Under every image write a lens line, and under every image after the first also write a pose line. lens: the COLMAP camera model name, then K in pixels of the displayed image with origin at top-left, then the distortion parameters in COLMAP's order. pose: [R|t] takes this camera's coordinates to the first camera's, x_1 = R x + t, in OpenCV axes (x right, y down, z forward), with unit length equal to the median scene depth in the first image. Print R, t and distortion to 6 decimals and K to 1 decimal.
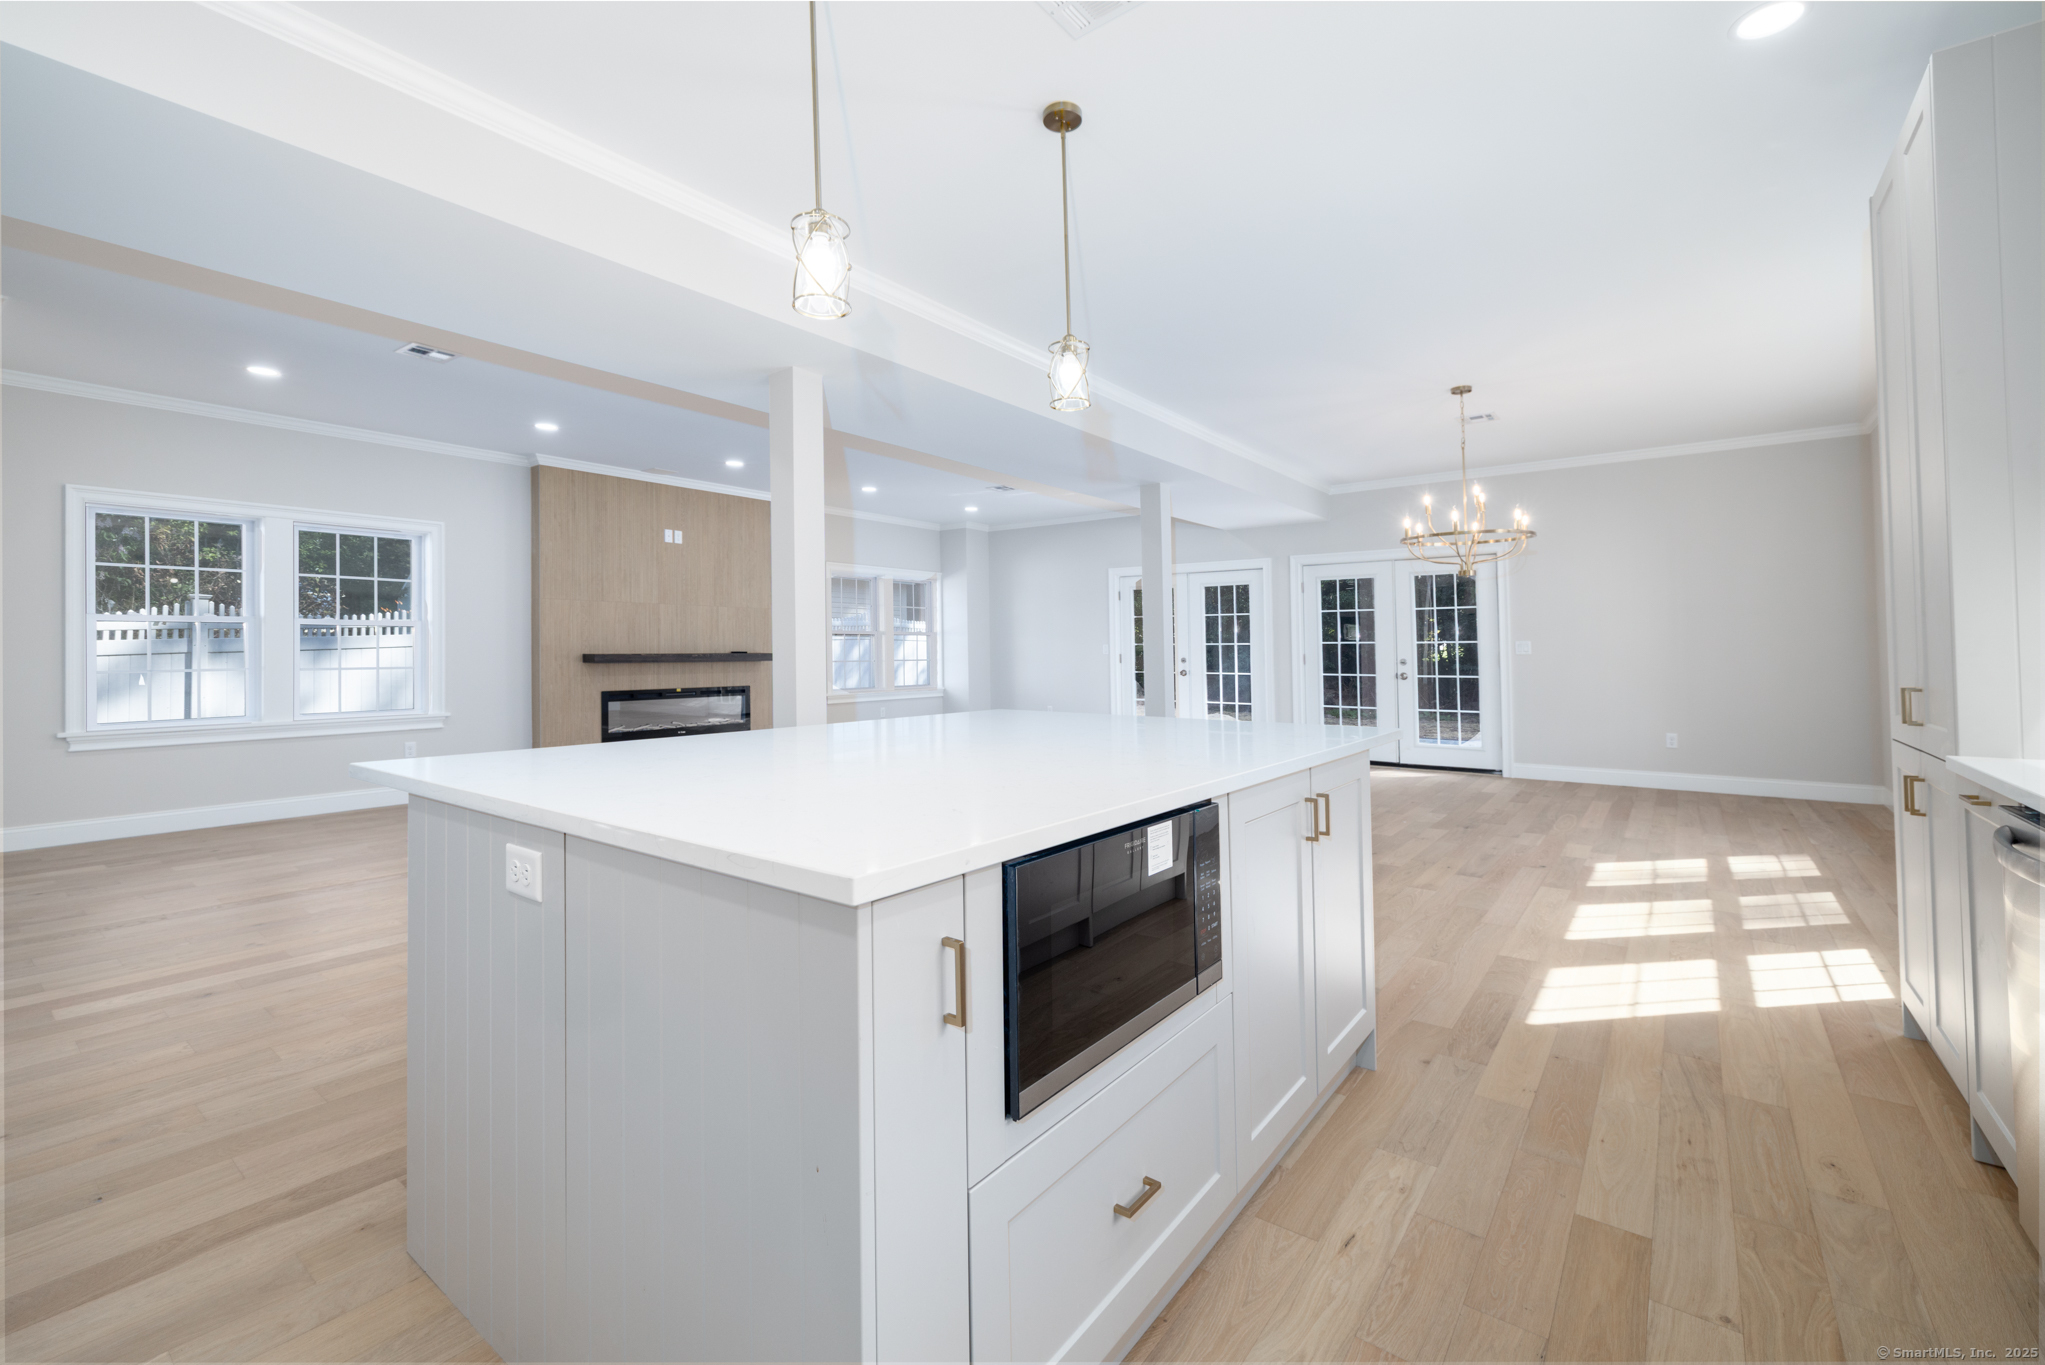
lens RADIAL K [[864.0, 0, 1014.6], [0, 864.0, 637.3], [0, 0, 1]] dist [0.005095, -0.002007]
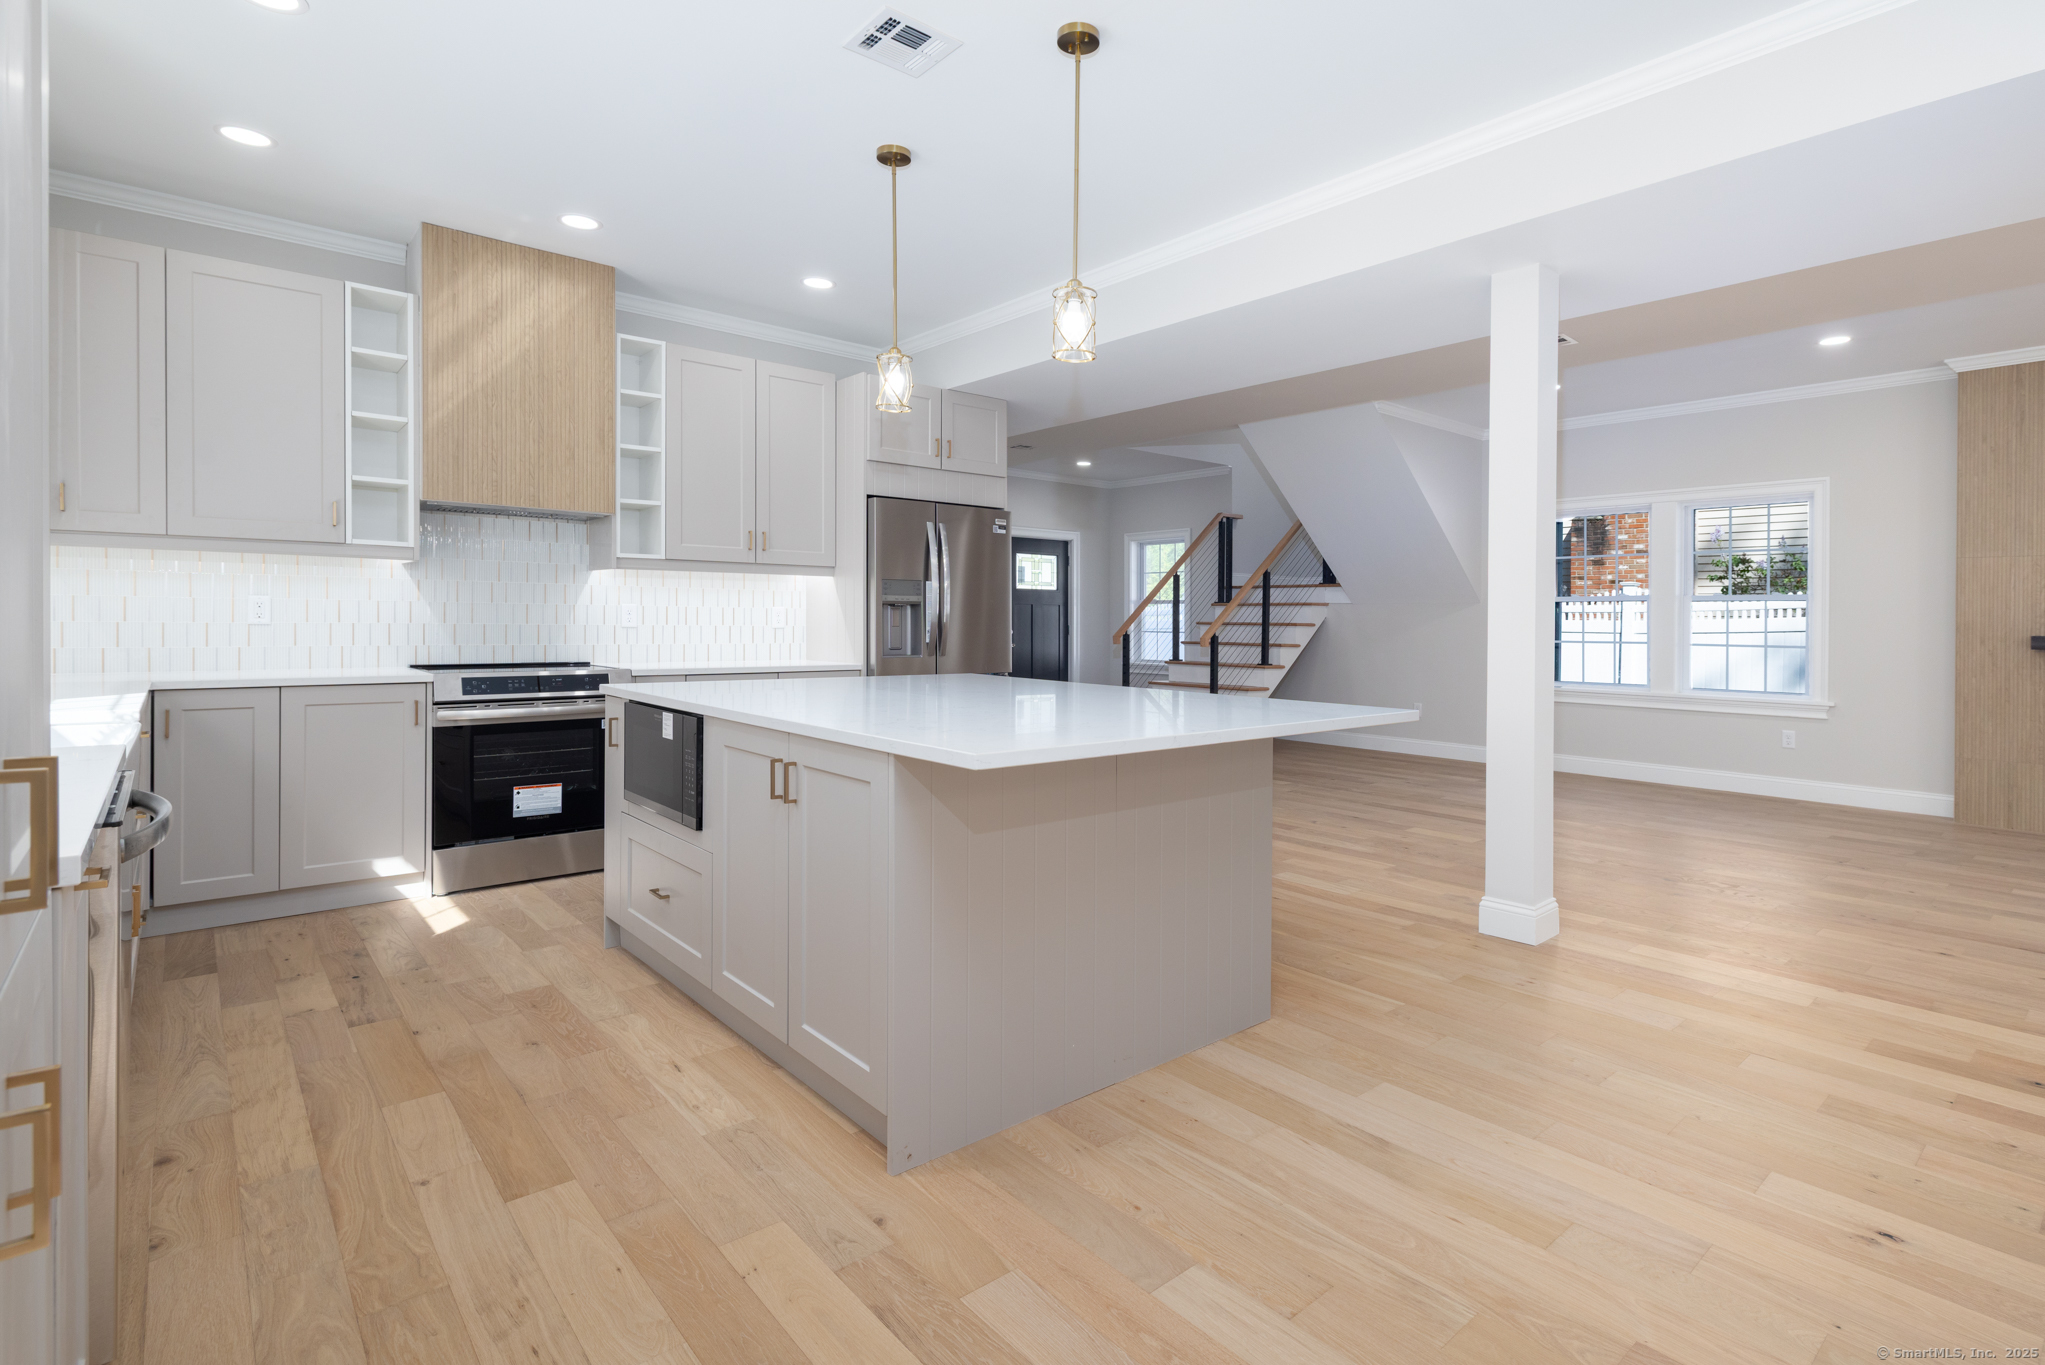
lens RADIAL K [[994.0, 0, 1088.6], [0, 994.0, 618.8], [0, 0, 1]] dist [-0.004187, 0.000464]
pose [[-0.171284, -0.002047, -0.985220, 1.195953], [0.003284, 0.999991, -0.002648, 0.017281], [0.985216, -0.003689, -0.171275, 1.273012]]
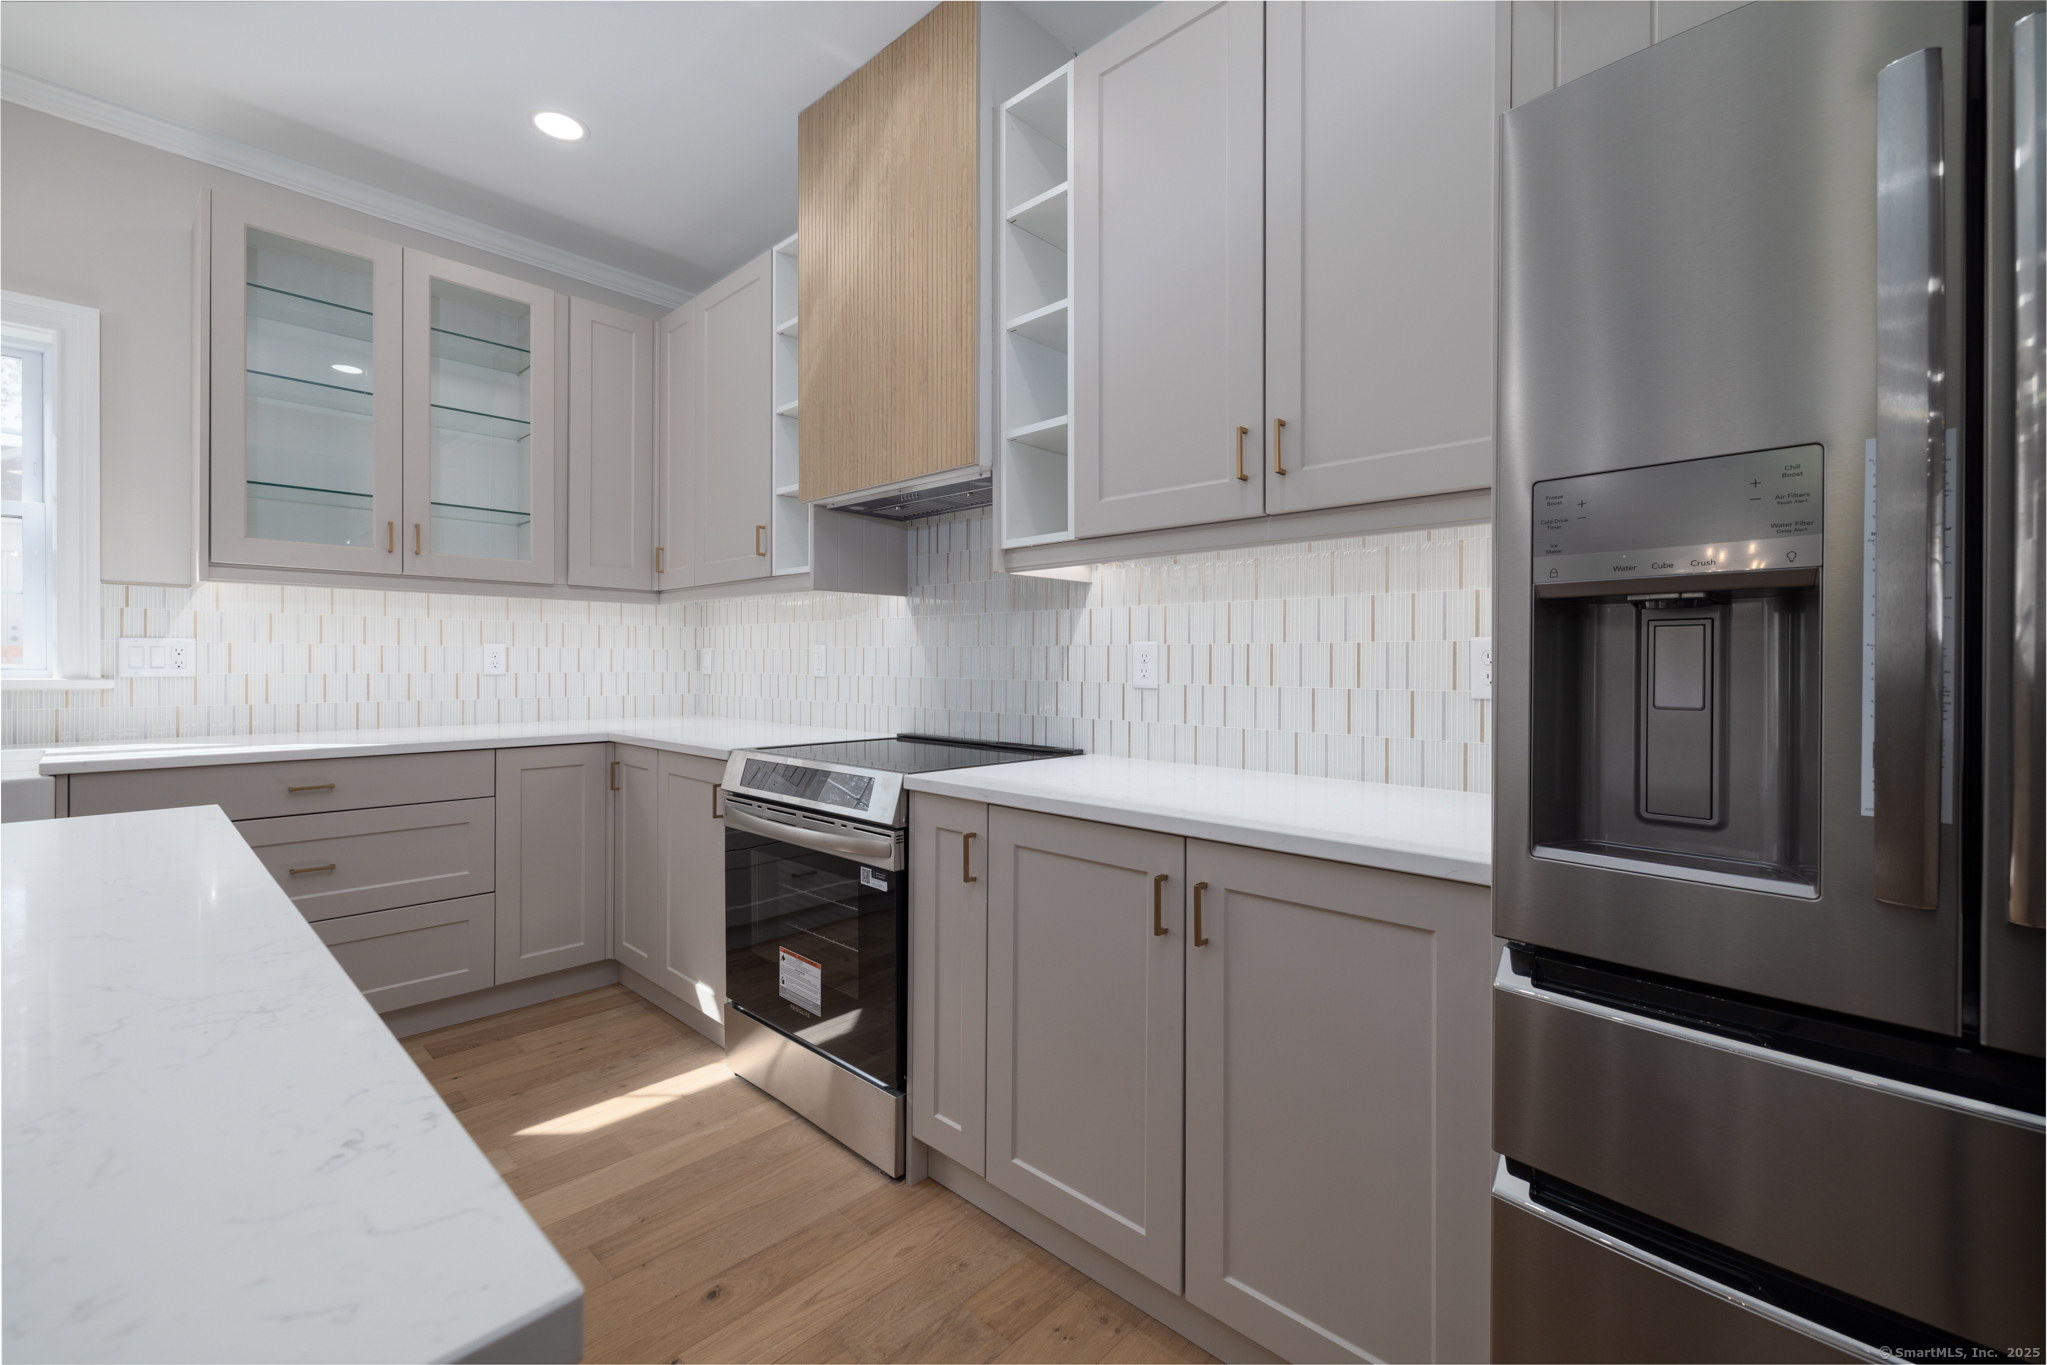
lens RADIAL K [[864.8, 0, 1007.4], [0, 864.8, 671.0], [0, 0, 1]] dist [0.005095, -0.002007]
pose [[-0.994541, -0.004666, 0.104244, -0.642965], [-0.005336, 0.999967, -0.006148, 0.014908], [-0.104212, -0.006671, -0.994533, 0.884056]]
